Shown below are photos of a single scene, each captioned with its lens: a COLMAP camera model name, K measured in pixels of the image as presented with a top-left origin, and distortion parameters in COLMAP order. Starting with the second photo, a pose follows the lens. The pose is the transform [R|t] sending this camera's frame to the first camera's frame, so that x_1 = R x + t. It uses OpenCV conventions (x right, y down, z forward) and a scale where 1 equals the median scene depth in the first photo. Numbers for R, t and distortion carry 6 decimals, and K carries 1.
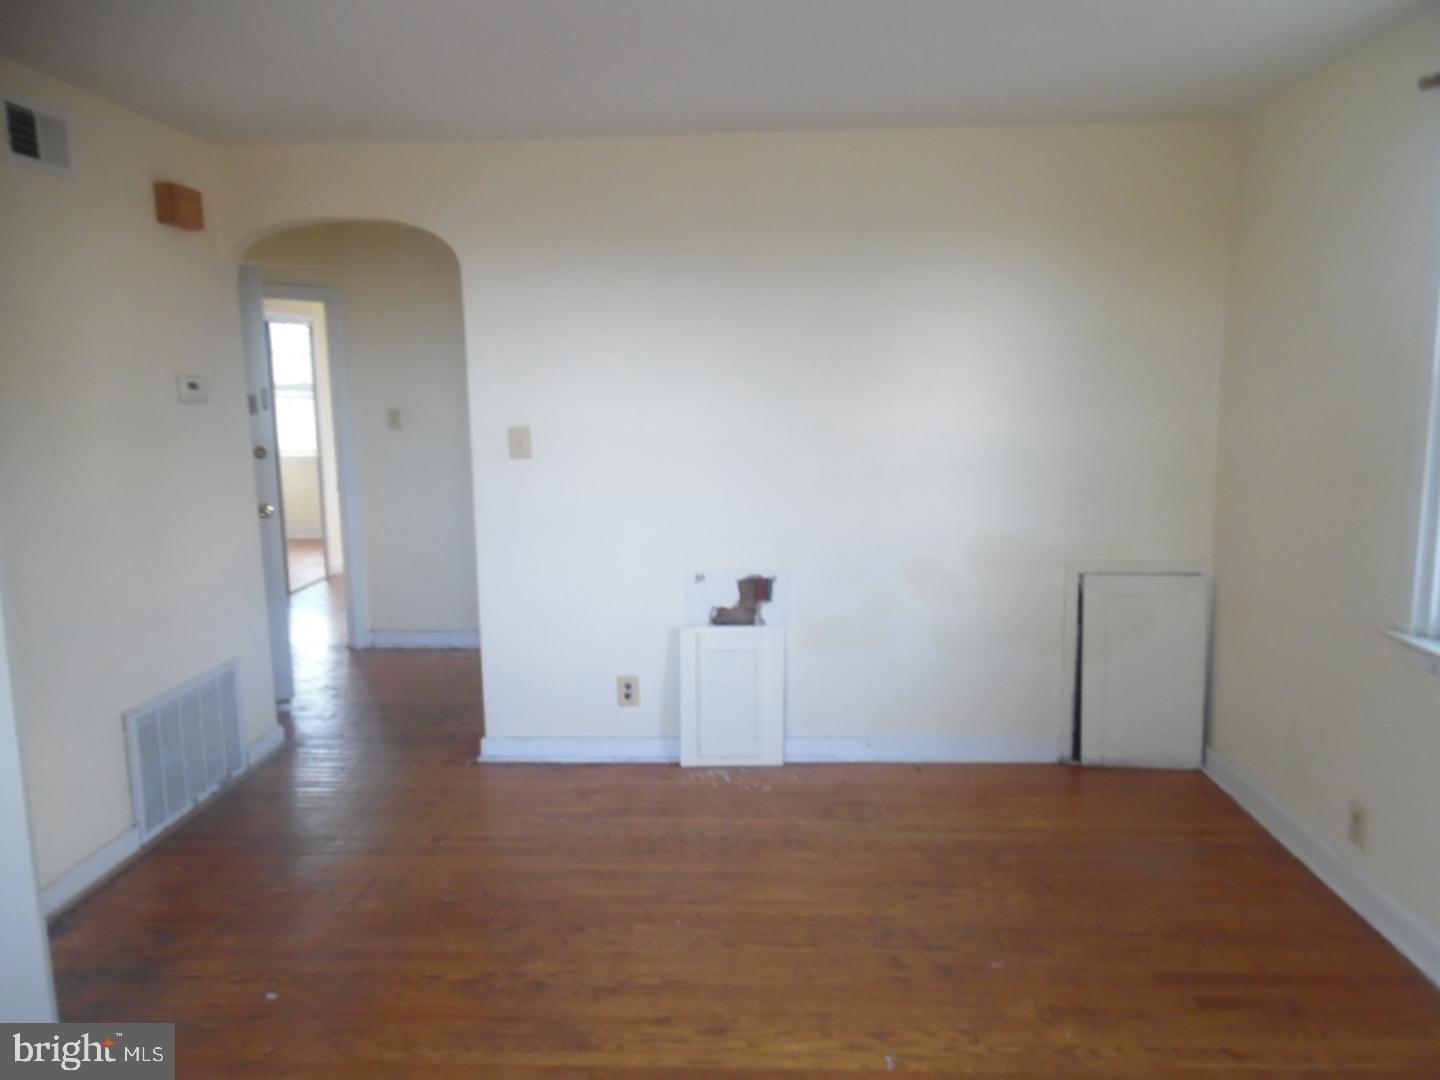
lens RADIAL K [[1010.6, 0, 718.3], [0, 1010.6, 537.1], [0, 0, 1]] dist [-0.006431, -0.004788]
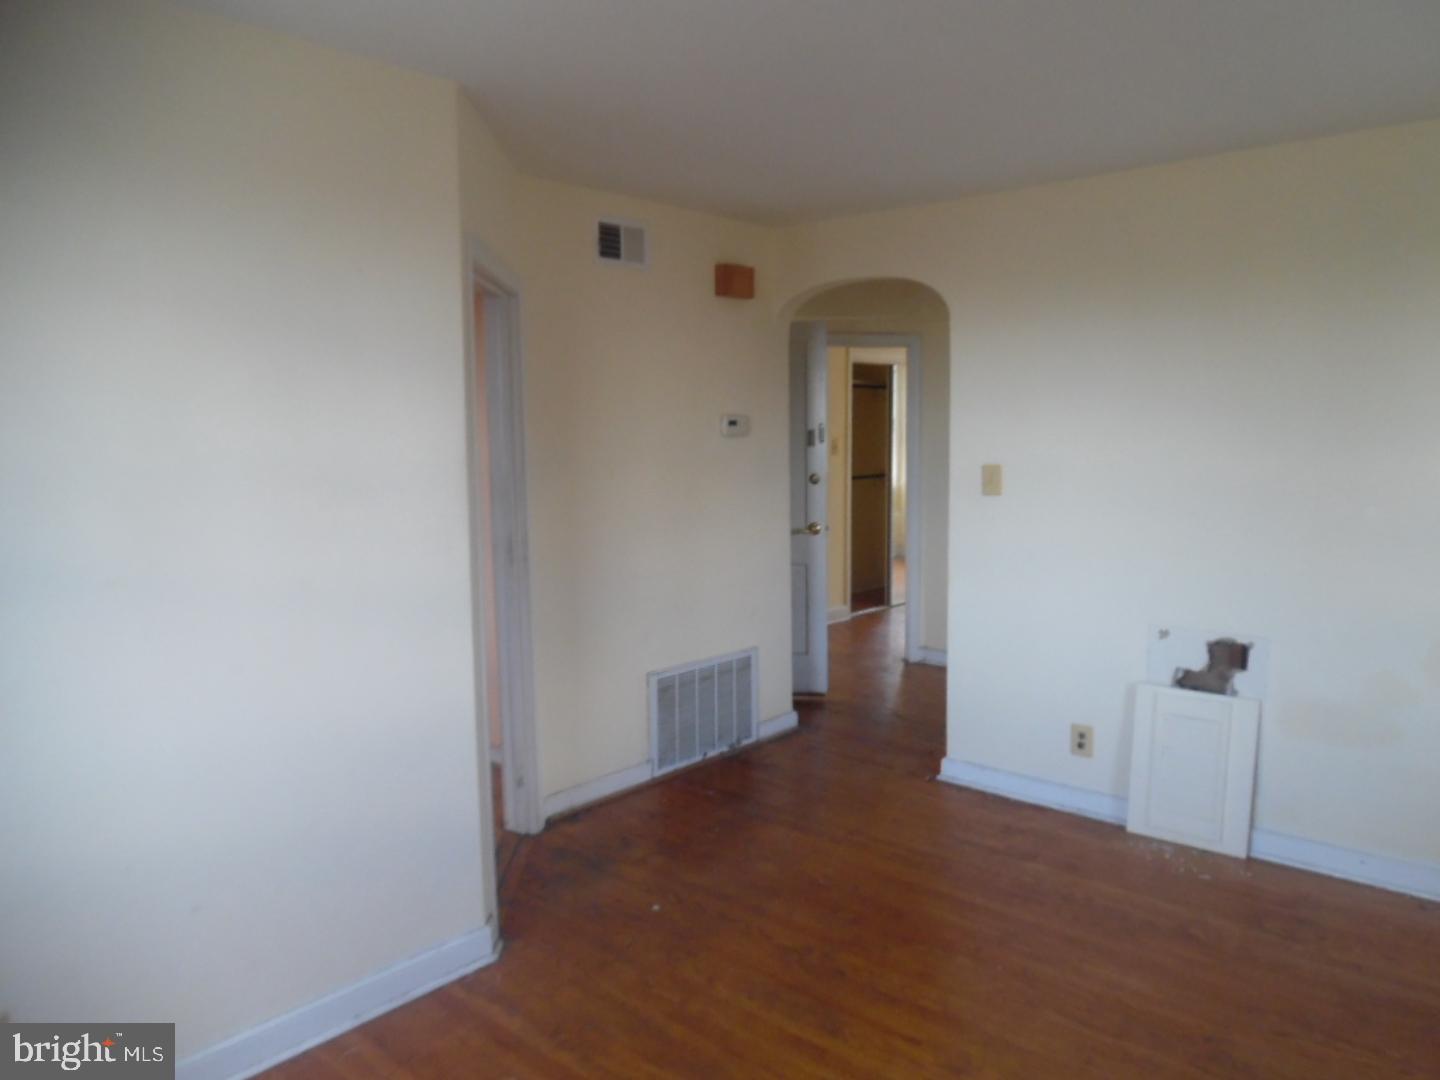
lens RADIAL K [[1010.6, 0, 744.3], [0, 1010.6, 526.1], [0, 0, 1]] dist [-0.006431, -0.004788]
pose [[0.787262, 0.071740, -0.612432, 0.243747], [-0.098237, 0.995116, -0.009713, -0.011140], [0.608743, 0.067810, 0.790464, 0.025309]]
